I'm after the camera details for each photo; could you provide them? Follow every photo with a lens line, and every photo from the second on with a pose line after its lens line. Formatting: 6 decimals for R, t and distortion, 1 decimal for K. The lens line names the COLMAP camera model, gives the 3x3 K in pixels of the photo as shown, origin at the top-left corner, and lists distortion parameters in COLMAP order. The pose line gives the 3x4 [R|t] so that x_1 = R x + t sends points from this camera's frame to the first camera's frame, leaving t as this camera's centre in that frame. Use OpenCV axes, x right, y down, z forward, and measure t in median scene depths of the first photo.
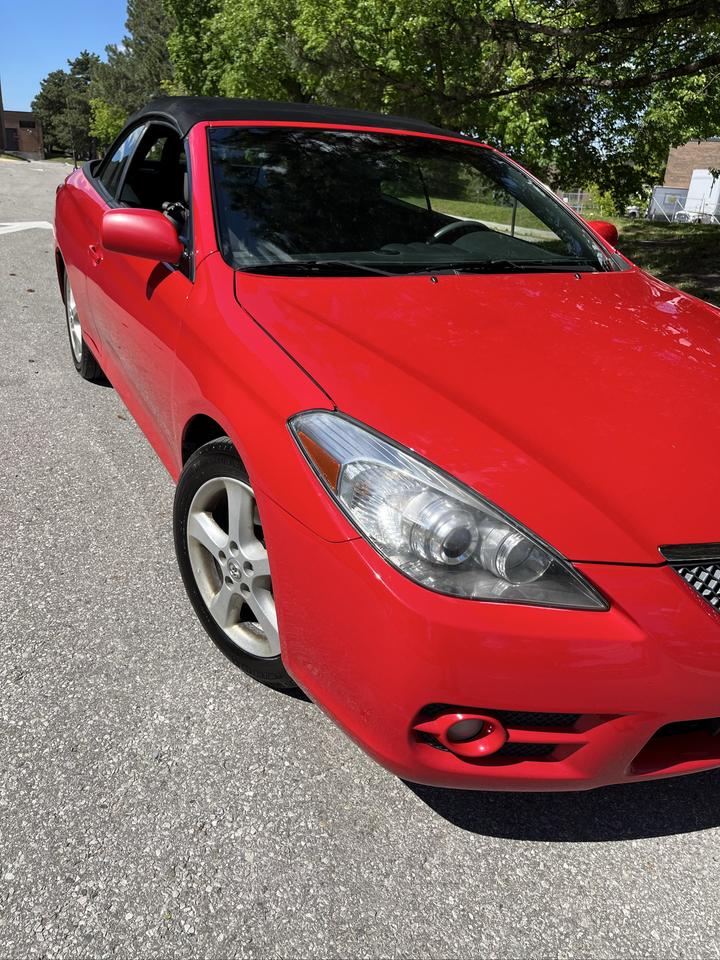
lens RADIAL K [[740.0, 0, 364.9], [0, 740.0, 488.4], [0, 0, 1]] dist [0.082877, -0.134310]
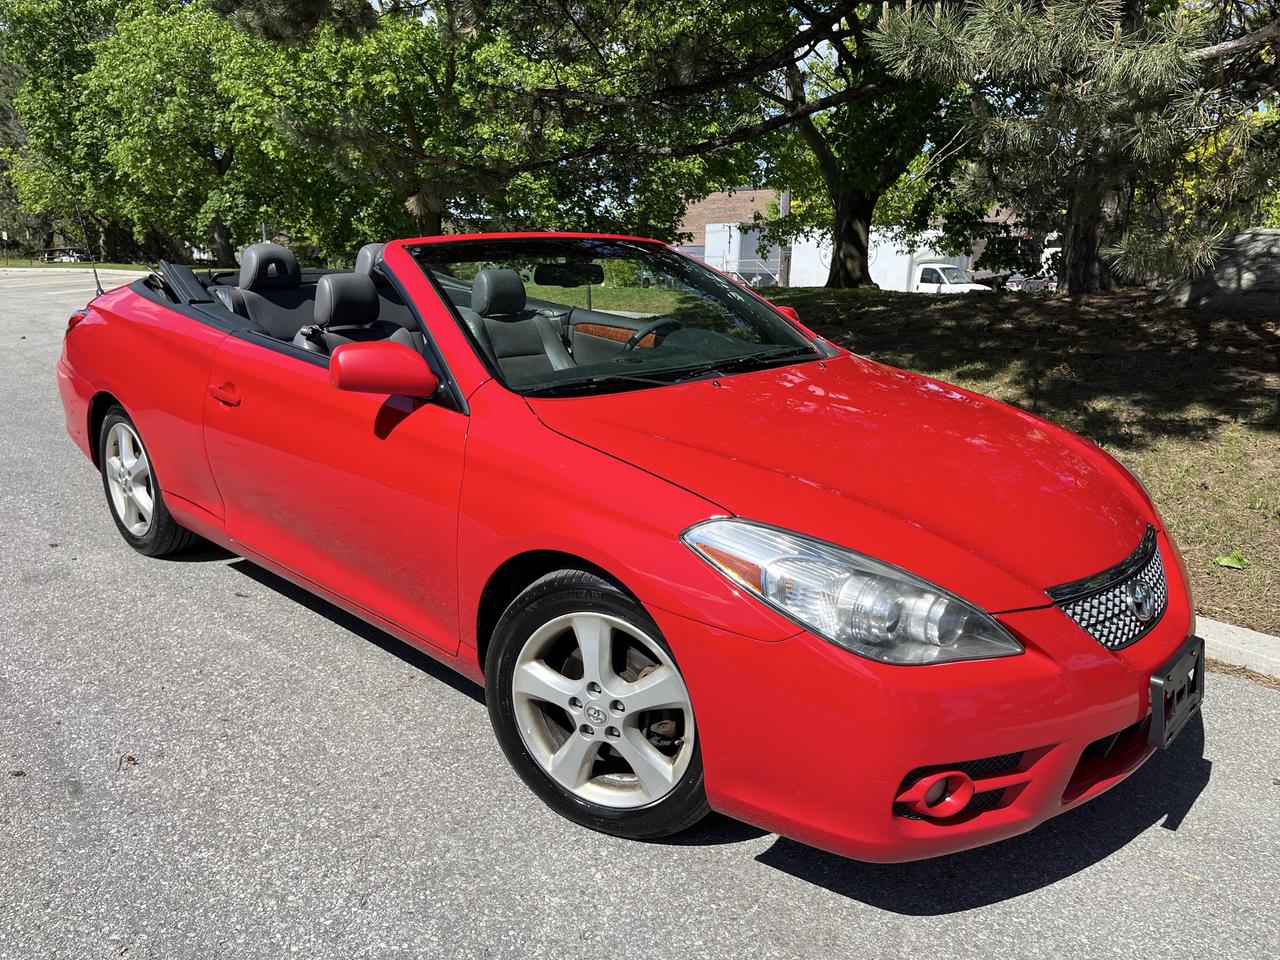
lens RADIAL K [[995.3, 0, 640.0], [0, 995.3, 480.0], [0, 0, 1]] dist [0.060907, -0.100456]
pose [[0.941260, -0.137026, 0.308632, -0.407604], [0.184517, 0.974164, -0.130227, -0.000526], [-0.282814, 0.179525, 0.942225, -0.192333]]
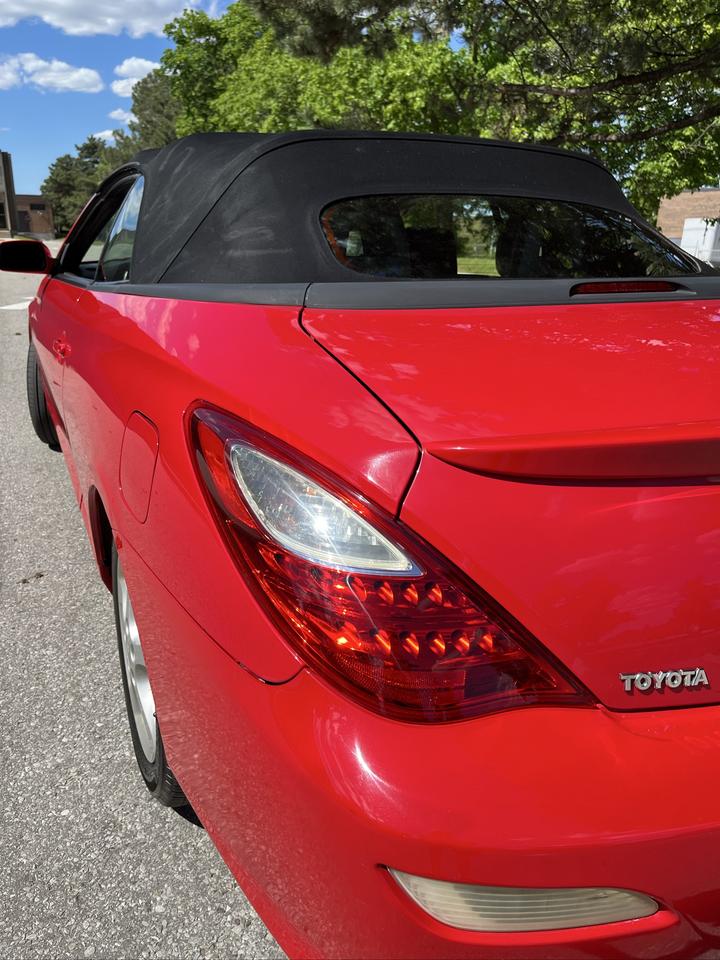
lens RADIAL K [[740.4, 0, 354.8], [0, 740.4, 478.3], [0, 0, 1]] dist [0.107422, -0.167589]
pose [[0.998967, -0.041344, -0.018861, -0.117168], [0.039482, 0.995137, -0.090243, 0.034049], [0.022500, 0.089405, 0.995741, -0.028256]]
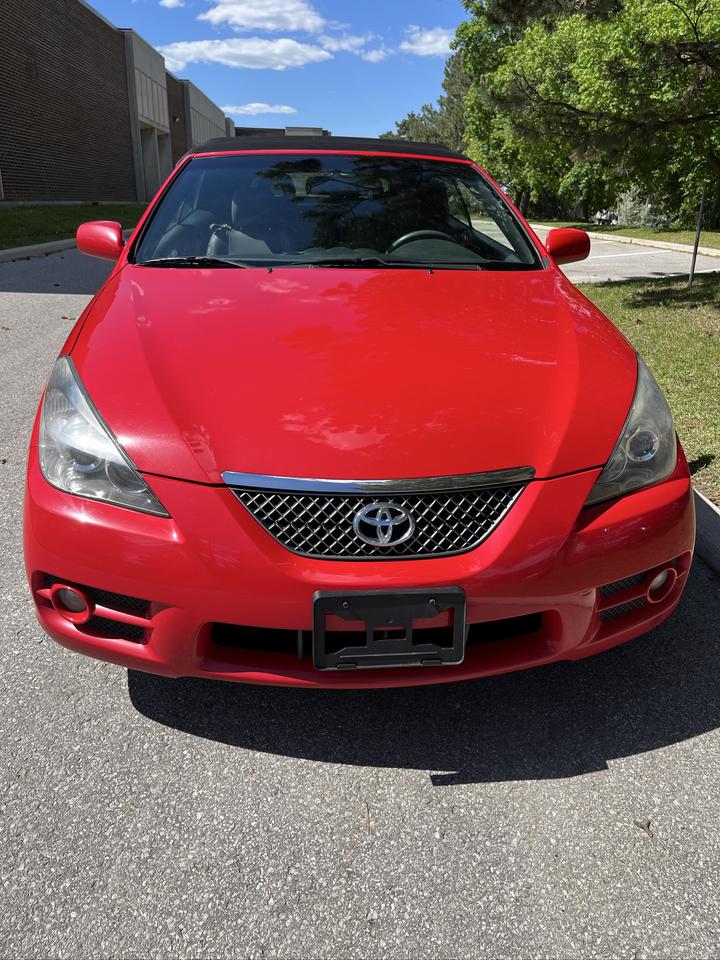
lens RADIAL K [[740.2, 0, 360.0], [0, 740.2, 480.0], [0, 0, 1]] dist [0.080184, -0.129685]
pose [[0.917019, 0.092980, -0.387854, 0.672010], [-0.117521, 0.992265, -0.039983, 0.072678], [0.381137, 0.082246, 0.920853, 0.001632]]
